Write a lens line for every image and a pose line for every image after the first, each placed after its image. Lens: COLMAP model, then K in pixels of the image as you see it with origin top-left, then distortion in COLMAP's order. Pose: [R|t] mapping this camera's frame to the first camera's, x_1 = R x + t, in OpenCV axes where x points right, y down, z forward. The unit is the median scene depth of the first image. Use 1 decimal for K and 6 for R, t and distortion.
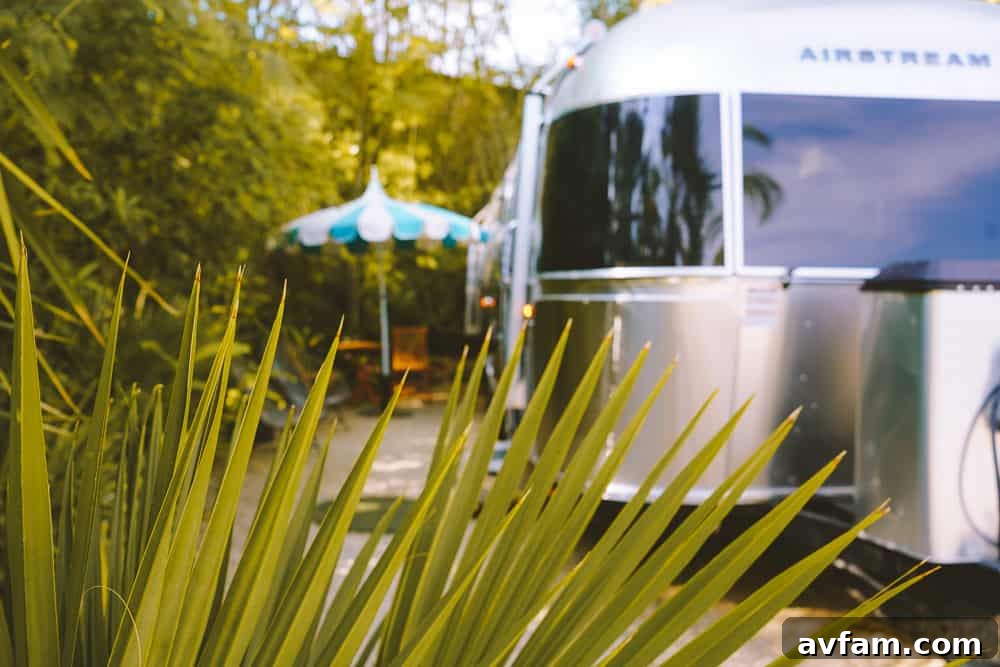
lens RADIAL K [[795.5, 0, 500.0], [0, 795.5, 317.9], [0, 0, 1]] dist [-0.005050, 0.015128]
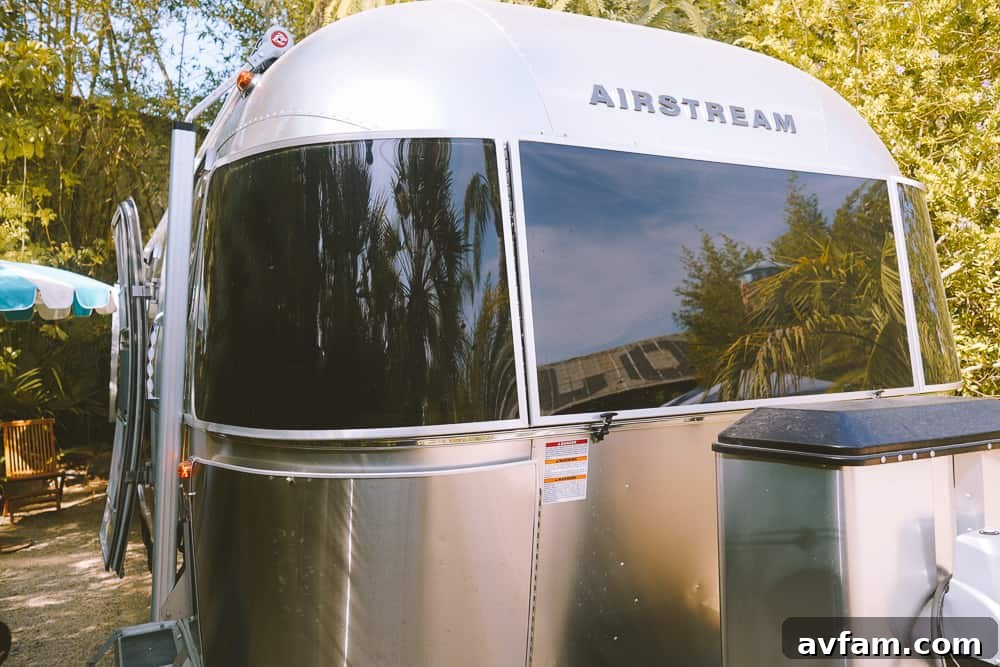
lens RADIAL K [[788.6, 0, 498.6], [0, 788.6, 332.8], [0, 0, 1]] dist [-0.012215, 0.011453]
pose [[0.918060, -0.029703, 0.395326, 0.009621], [0.042982, 0.998769, -0.024774, -0.044425], [-0.394104, 0.039736, 0.918207, 0.164494]]
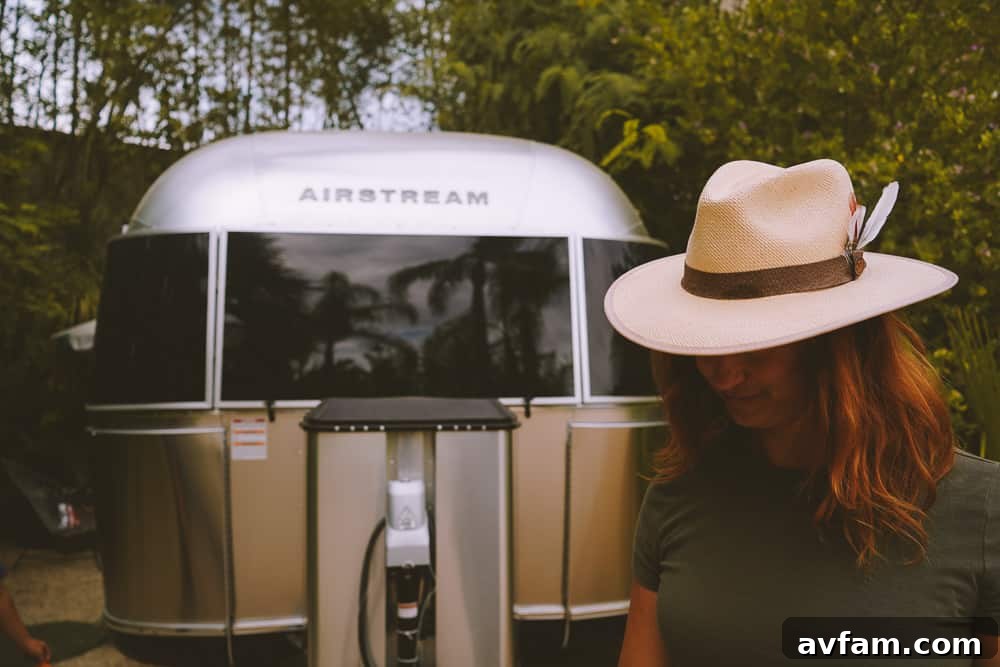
lens RADIAL K [[788.6, 0, 498.6], [0, 788.6, 332.8], [0, 0, 1]] dist [-0.012215, 0.011453]
pose [[0.997952, -0.018203, 0.061327, 0.230783], [0.023043, 0.996595, -0.079169, -0.024216], [-0.059677, 0.080420, 0.994973, -0.015785]]
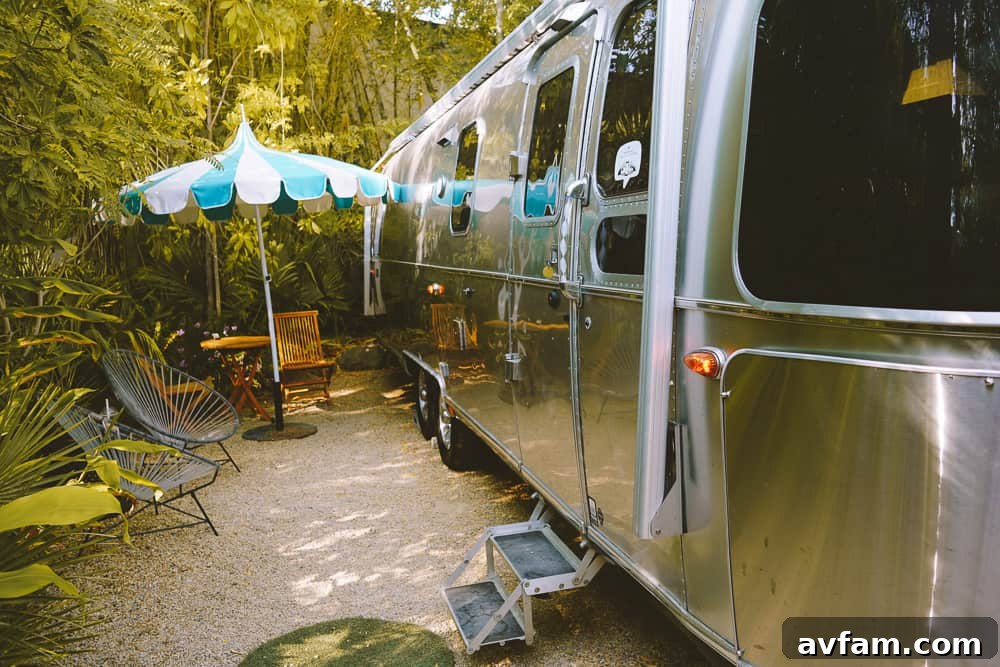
lens RADIAL K [[788.6, 0, 498.6], [0, 788.6, 332.8], [0, 0, 1]] dist [-0.012215, 0.011453]
pose [[0.979684, -0.060202, 0.191299, -0.088946], [0.043286, 0.994872, 0.091407, -0.039589], [-0.195821, -0.081269, 0.977266, 0.261739]]
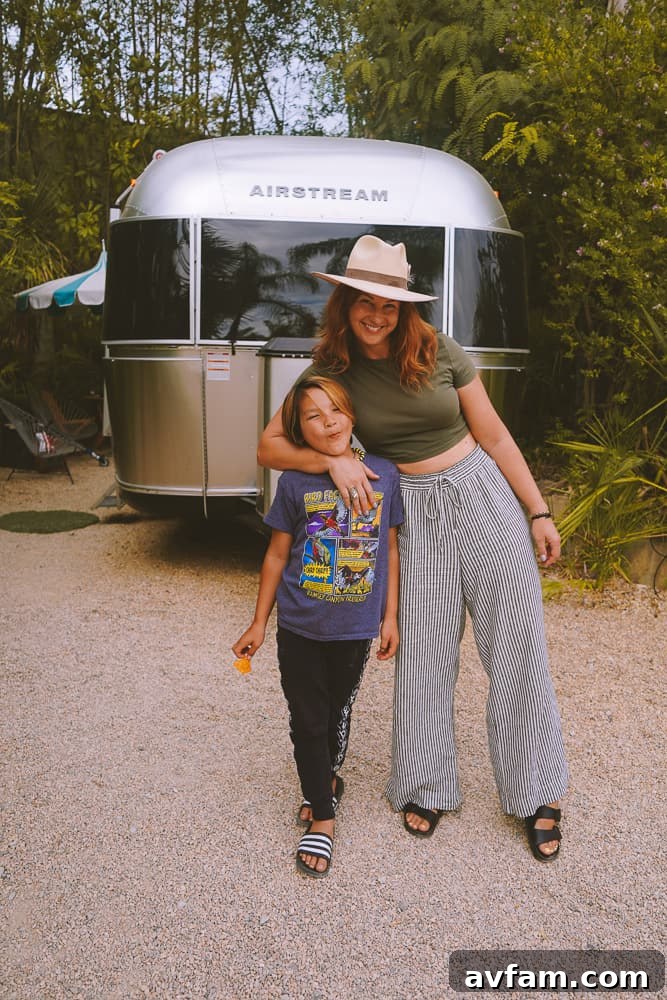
lens RADIAL K [[794.7, 0, 333.5], [0, 794.7, 500.0], [0, 0, 1]] dist [0.003128, 0.037136]
pose [[0.999810, 0.016440, -0.010451, 0.222775], [-0.014656, 0.988207, 0.152420, 0.001579], [0.012833, -0.152238, 0.988261, -0.211074]]
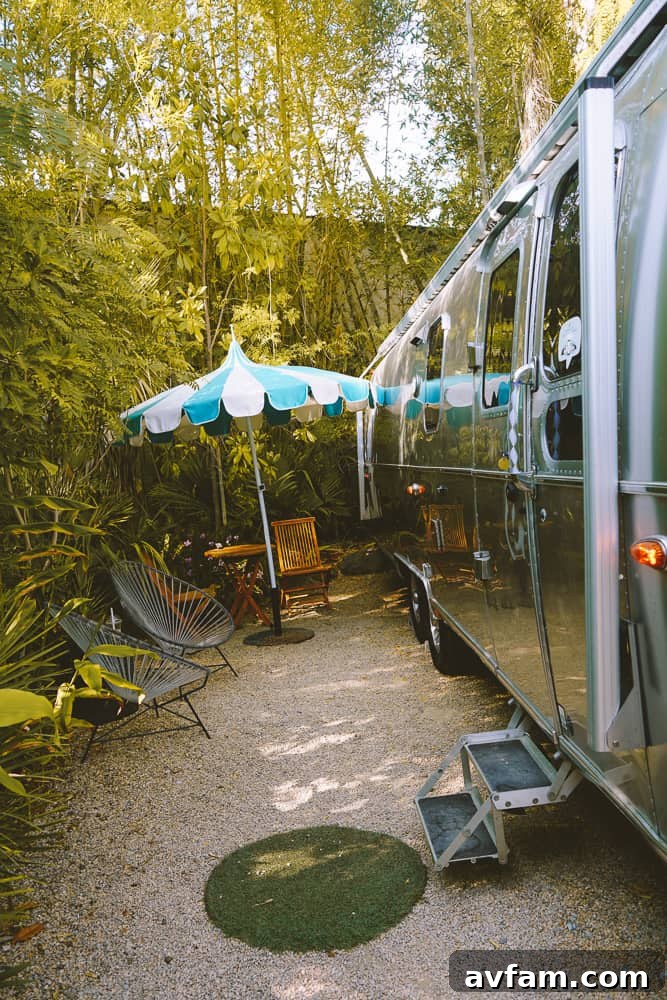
lens RADIAL K [[788.6, 0, 333.5], [0, 788.6, 500.0], [0, 0, 1]] dist [-0.012215, 0.011453]
pose [[0.994362, -0.101225, -0.031603, -0.059669], [0.102163, 0.994326, 0.029628, -0.035327], [0.028424, -0.032689, 0.999061, 0.267620]]
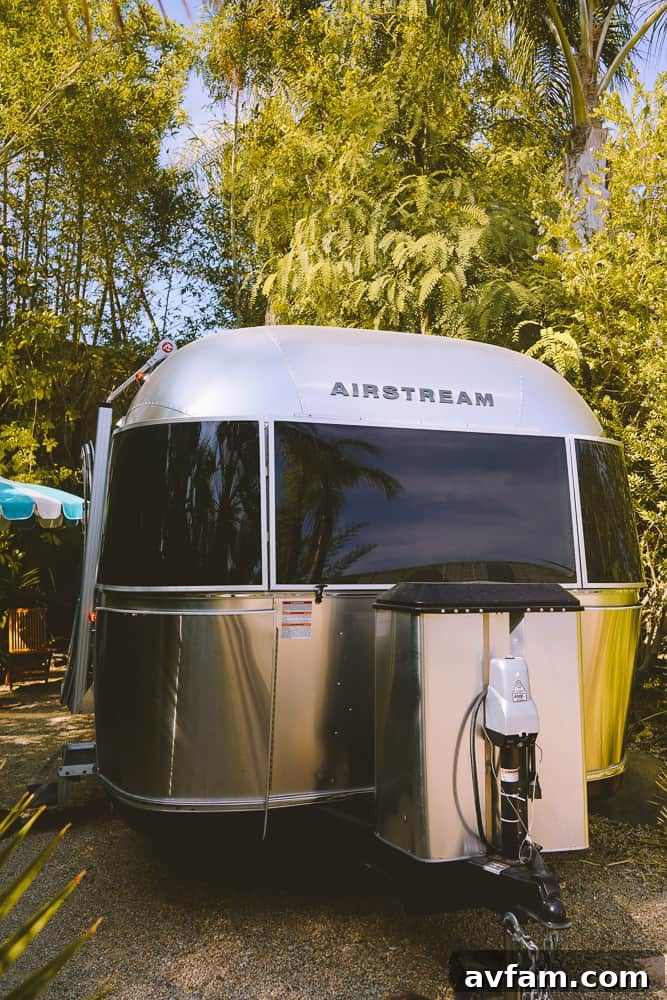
lens RADIAL K [[795.5, 0, 333.5], [0, 795.5, 500.0], [0, 0, 1]] dist [-0.005050, 0.015128]
pose [[0.977012, 0.010074, 0.212948, 0.057155], [0.010821, 0.995252, -0.096728, -0.027489], [-0.212911, 0.096809, 0.972264, -0.029372]]
